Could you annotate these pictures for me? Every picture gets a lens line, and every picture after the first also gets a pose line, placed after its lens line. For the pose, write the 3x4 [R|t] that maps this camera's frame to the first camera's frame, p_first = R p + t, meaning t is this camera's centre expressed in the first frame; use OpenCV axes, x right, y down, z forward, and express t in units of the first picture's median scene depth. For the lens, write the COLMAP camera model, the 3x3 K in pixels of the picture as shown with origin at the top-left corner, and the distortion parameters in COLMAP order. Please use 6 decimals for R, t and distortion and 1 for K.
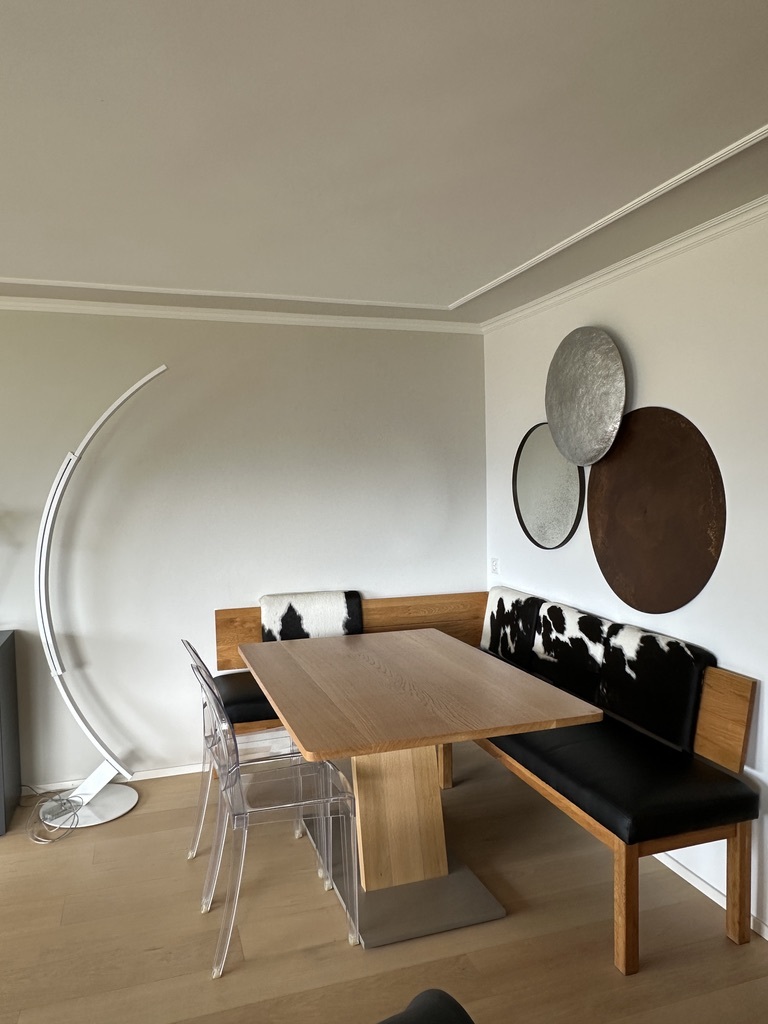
lens RADIAL K [[720.6, 0, 380.8], [0, 720.6, 511.9], [0, 0, 1]] dist [0.001510, 0.004710]
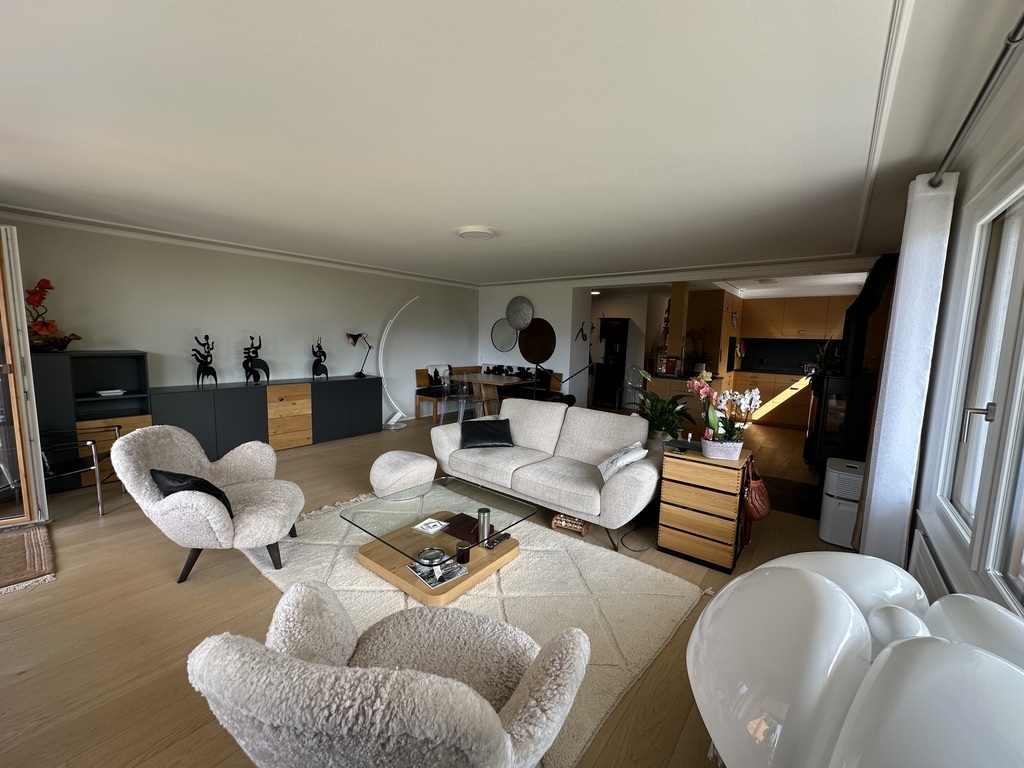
lens RADIAL K [[414.1, 0, 512.0], [0, 414.1, 384.0], [0, 0, 1]] dist [-0.008202, 0.000521]
pose [[0.835263, -0.026535, 0.549211, -0.955591], [-0.009362, 0.998004, 0.062456, 0.084714], [-0.549771, -0.057309, 0.833347, -0.870750]]
